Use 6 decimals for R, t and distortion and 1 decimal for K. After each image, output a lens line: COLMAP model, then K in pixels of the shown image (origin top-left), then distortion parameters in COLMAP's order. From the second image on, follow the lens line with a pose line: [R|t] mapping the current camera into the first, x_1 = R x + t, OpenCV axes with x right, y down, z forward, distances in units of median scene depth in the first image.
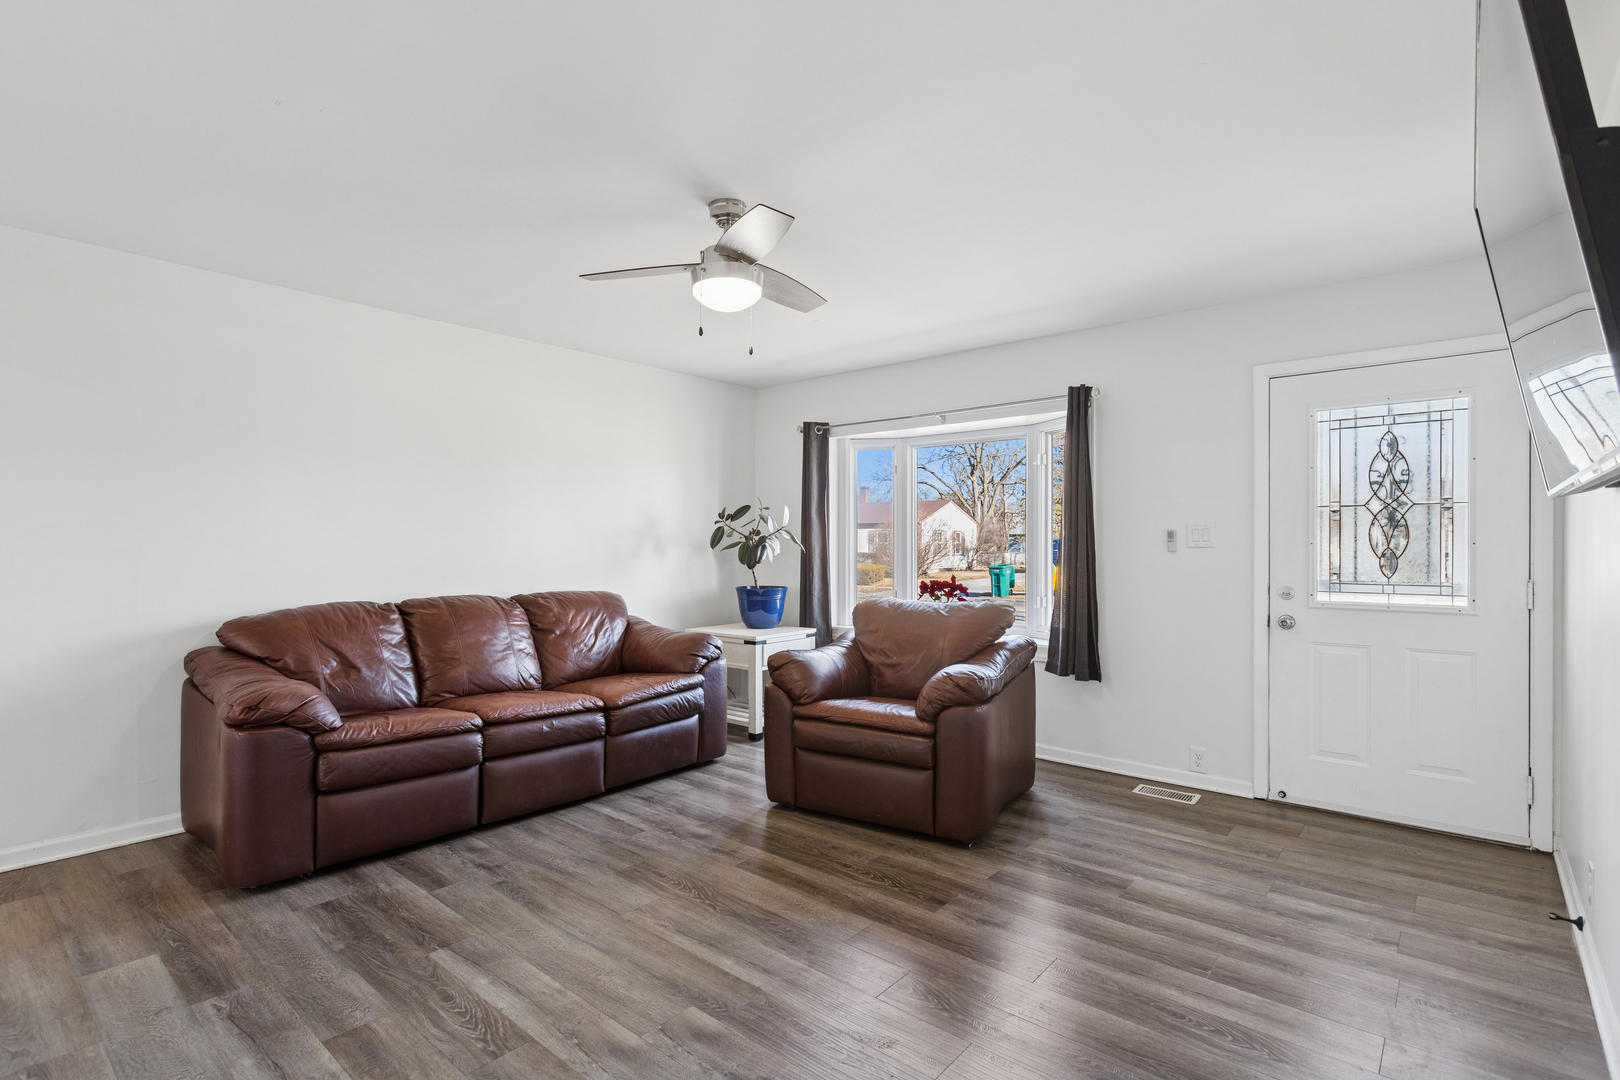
lens RADIAL K [[774.4, 0, 804.3], [0, 774.4, 548.1], [0, 0, 1]] dist [-0.003151, 0.000181]
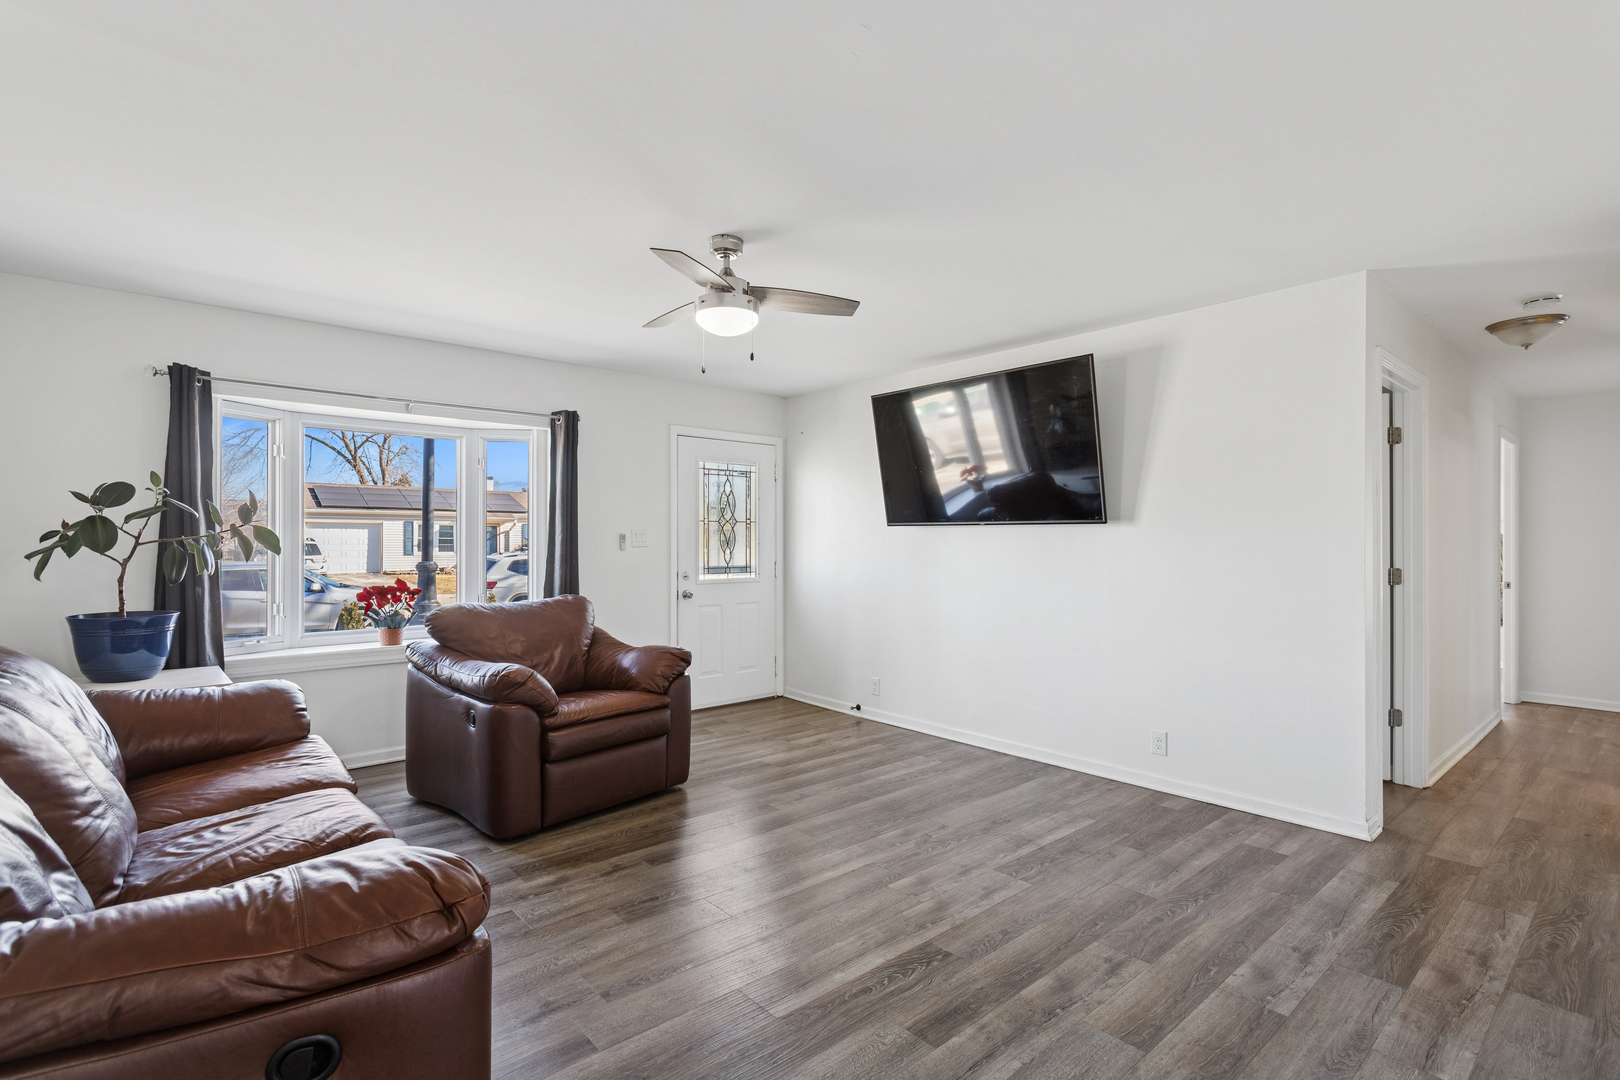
lens RADIAL K [[774.4, 0, 803.7], [0, 774.4, 537.9], [0, 0, 1]] dist [-0.003151, 0.000181]
pose [[0.139973, 0.004967, 0.990143, -0.954716], [0.003745, 0.999978, -0.005546, -0.009394], [-0.990148, 0.004484, 0.139951, 0.597130]]
